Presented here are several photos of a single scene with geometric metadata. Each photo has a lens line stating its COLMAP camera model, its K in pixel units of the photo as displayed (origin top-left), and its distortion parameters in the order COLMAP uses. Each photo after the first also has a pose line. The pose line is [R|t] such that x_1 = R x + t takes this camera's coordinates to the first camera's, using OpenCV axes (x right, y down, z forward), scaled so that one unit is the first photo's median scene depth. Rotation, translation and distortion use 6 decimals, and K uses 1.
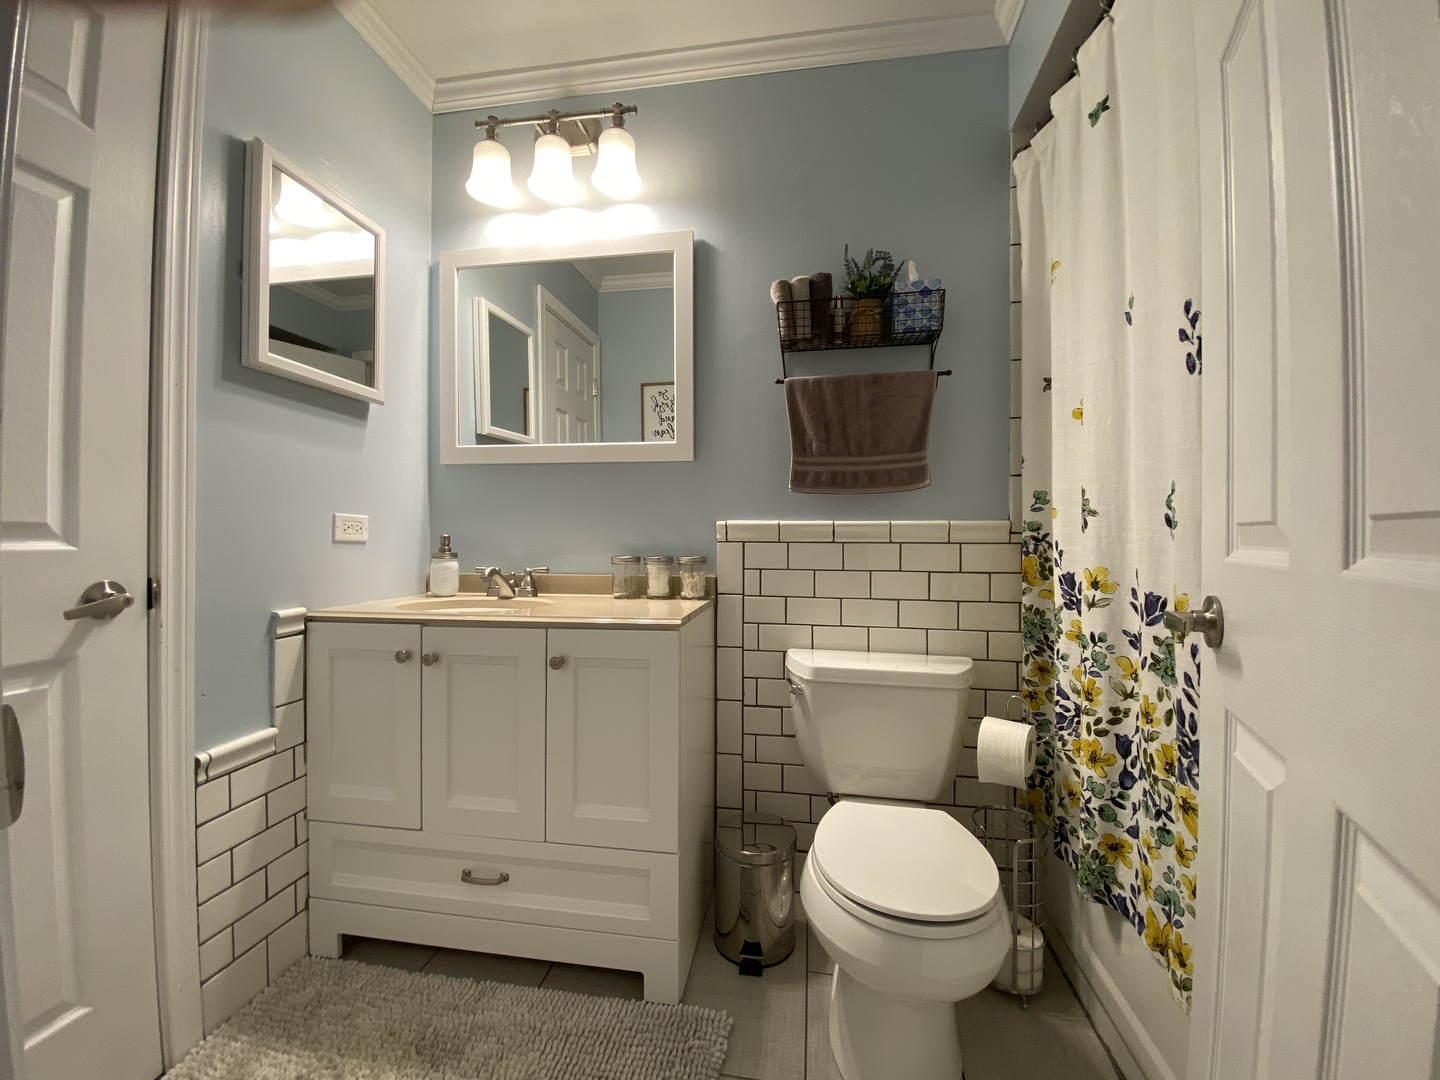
lens RADIAL K [[574.6, 0, 719.4], [0, 574.6, 550.1], [0, 0, 1]] dist [0.025017, -0.024161]
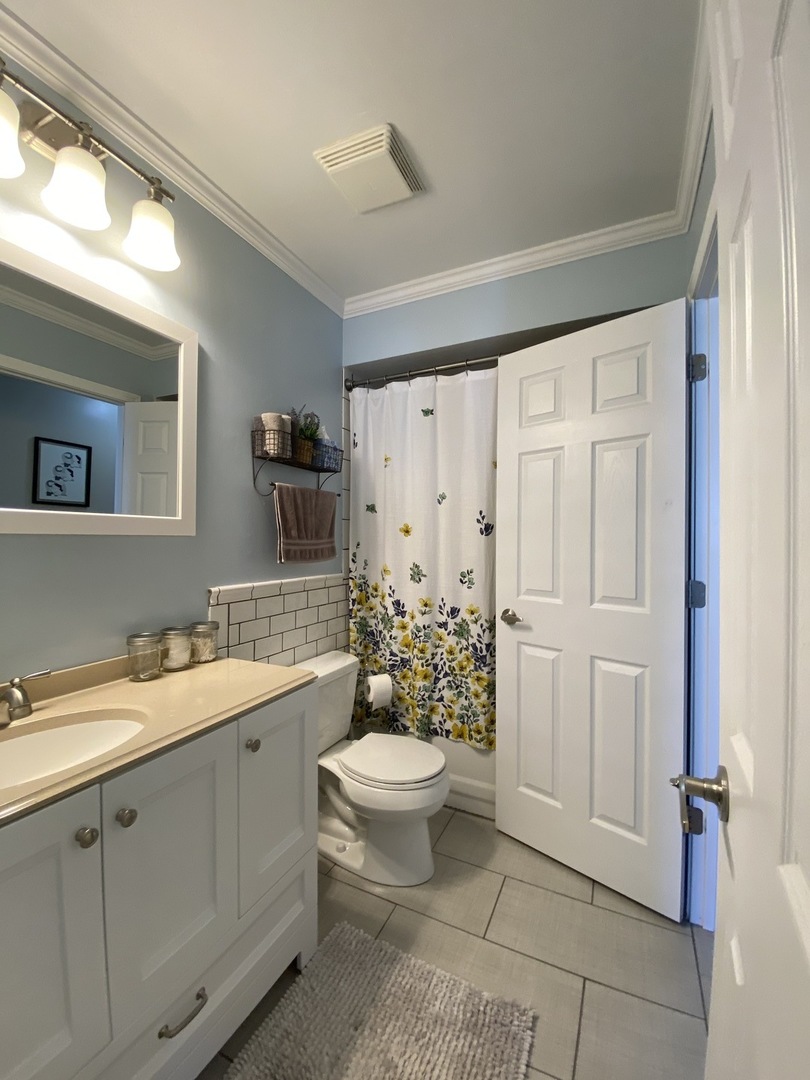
lens RADIAL K [[432.1, 0, 399.3], [0, 432.1, 540.9], [0, 0, 1]] dist [0.034232, -0.024473]
pose [[0.277407, -0.006082, 0.960733, -1.125620], [0.018134, 0.999835, 0.001093, -0.213607], [-0.960581, 0.017118, 0.277471, 0.590686]]
